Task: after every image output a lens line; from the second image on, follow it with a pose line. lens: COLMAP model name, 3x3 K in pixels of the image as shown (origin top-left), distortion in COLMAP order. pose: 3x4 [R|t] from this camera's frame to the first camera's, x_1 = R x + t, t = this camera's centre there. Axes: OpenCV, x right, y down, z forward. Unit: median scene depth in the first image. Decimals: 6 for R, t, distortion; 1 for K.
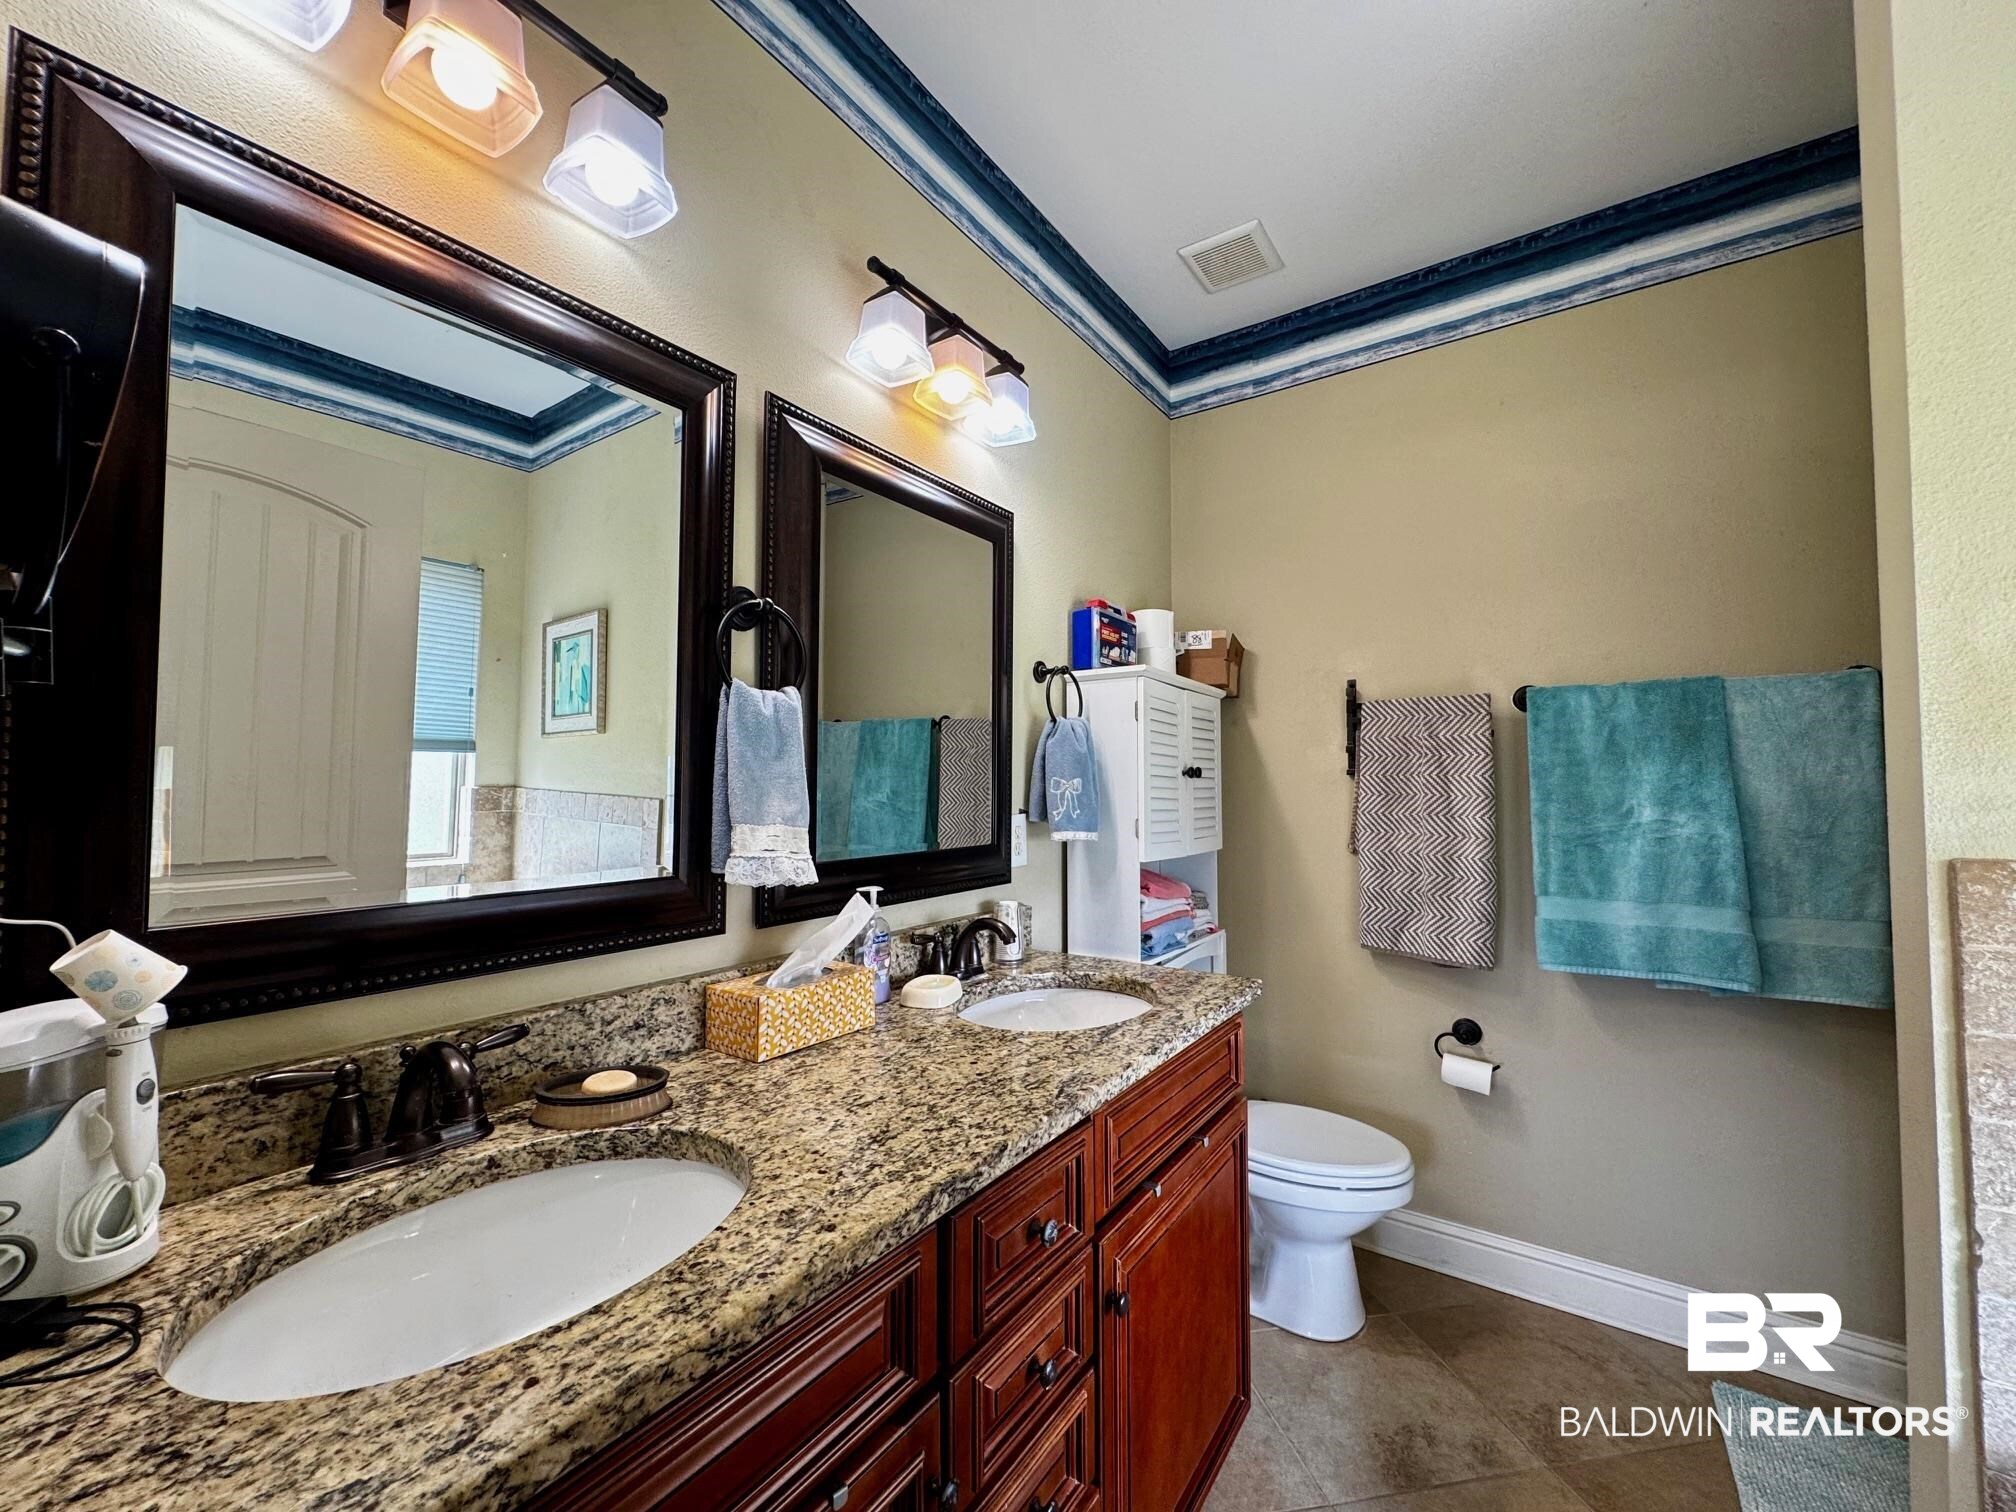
lens RADIAL K [[808.1, 0, 1008.0], [0, 808.1, 756.0], [0, 0, 1]] dist [0.001419, -0.000056]
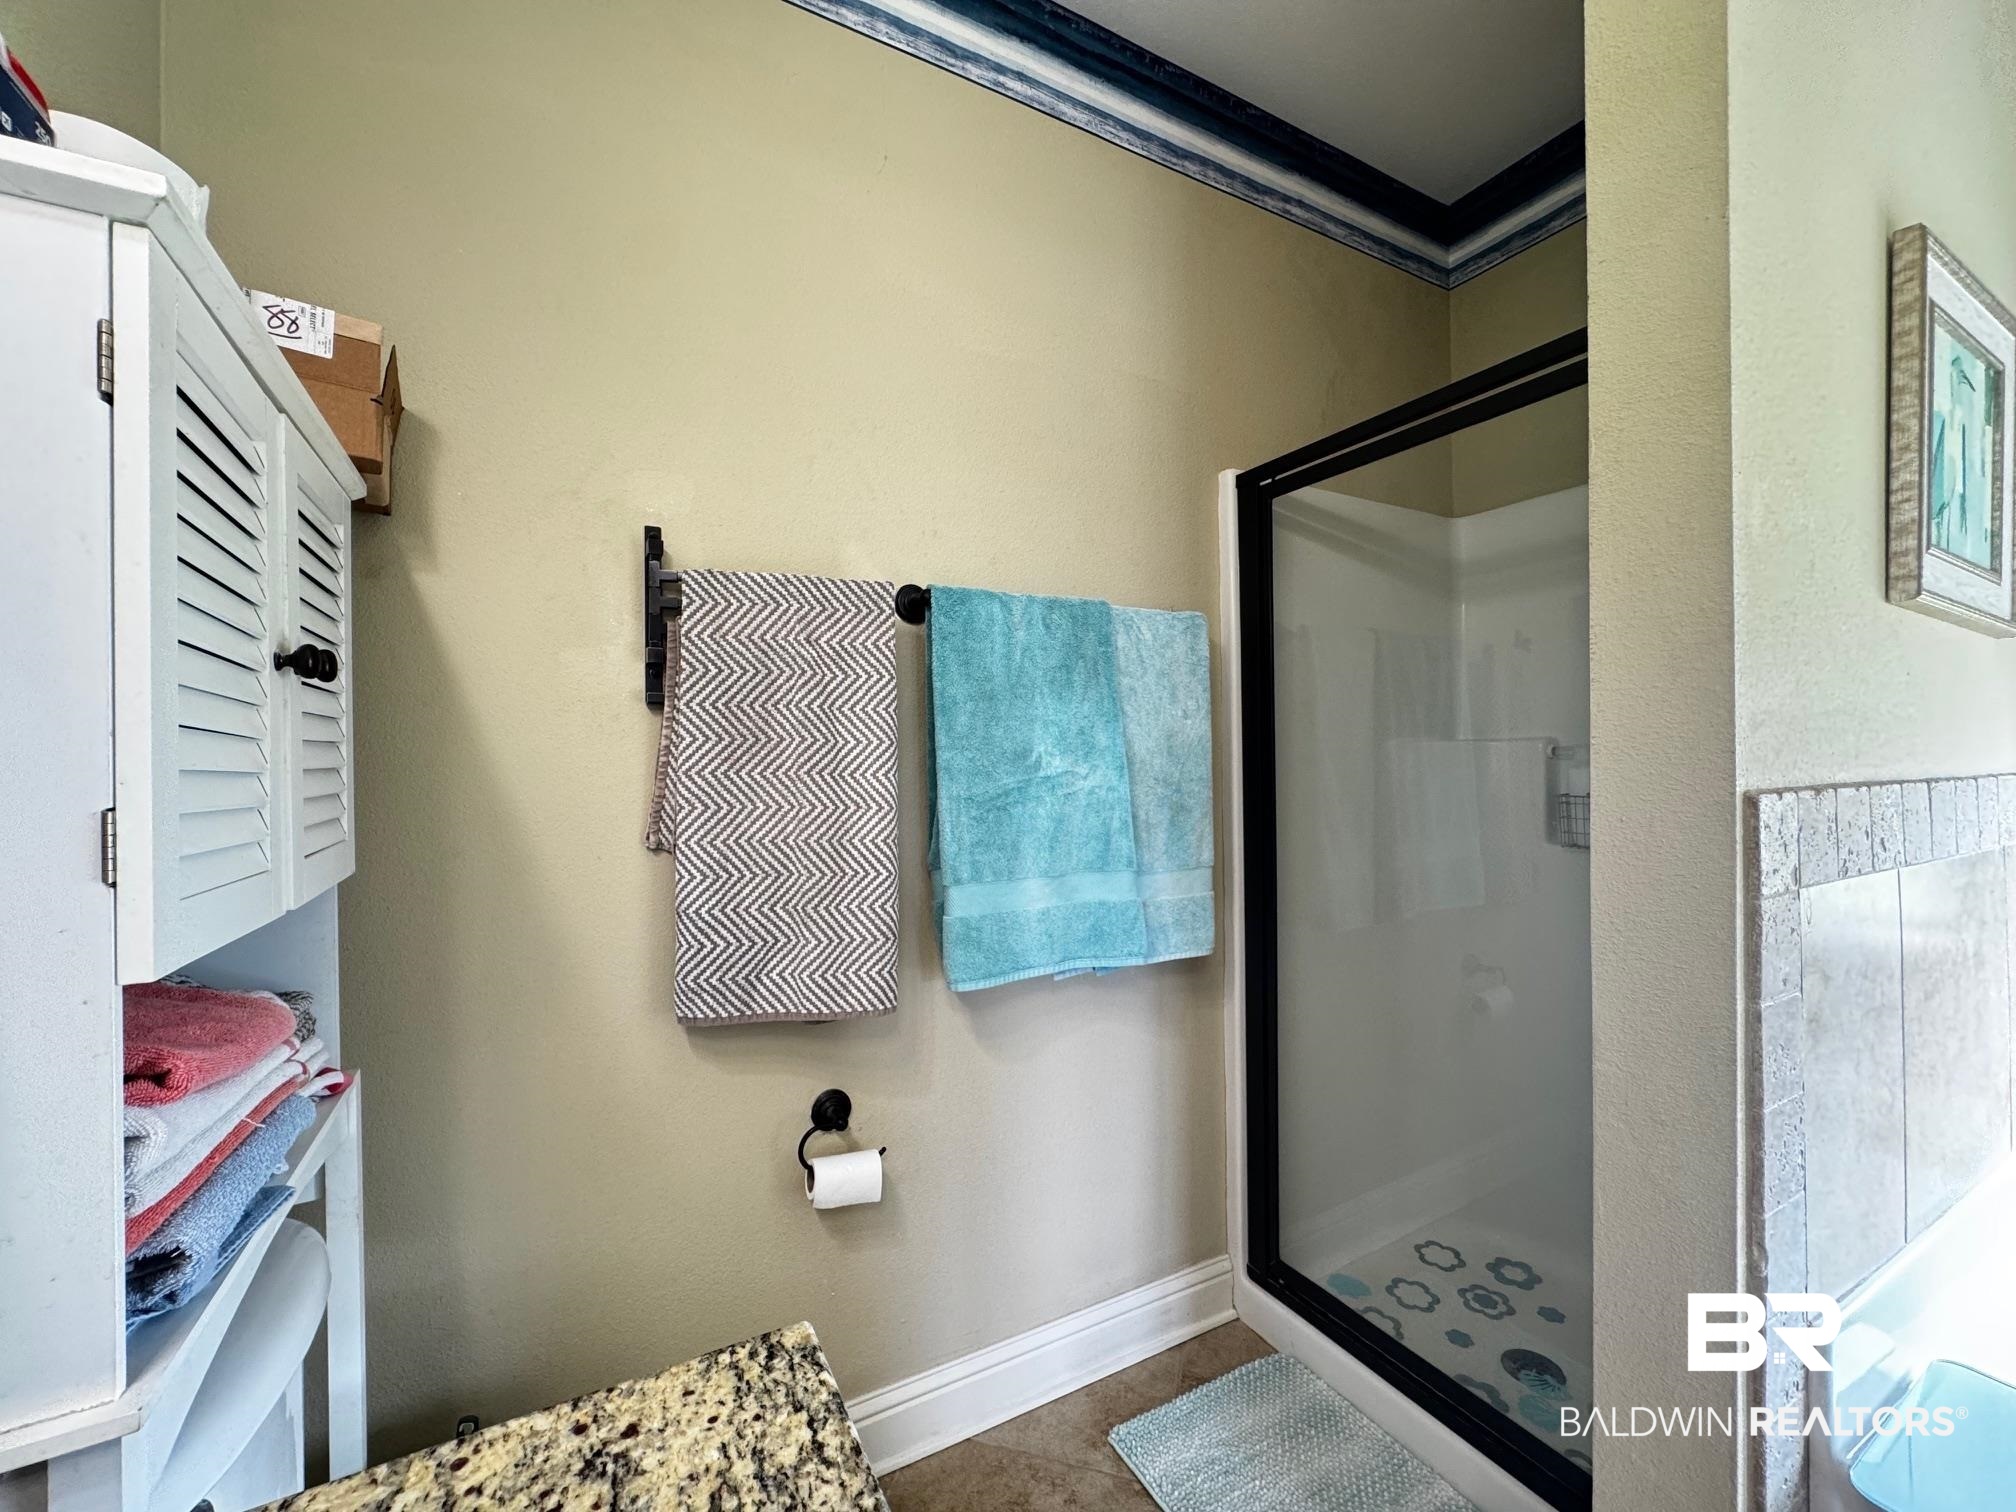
lens RADIAL K [[808.1, 0, 1008.0], [0, 808.1, 756.0], [0, 0, 1]] dist [0.001419, -0.000056]
pose [[0.452023, 0.001444, 0.892005, 0.064944], [-0.027746, 0.999538, 0.012442, 0.052205], [-0.891574, -0.030374, 0.451854, 0.648605]]
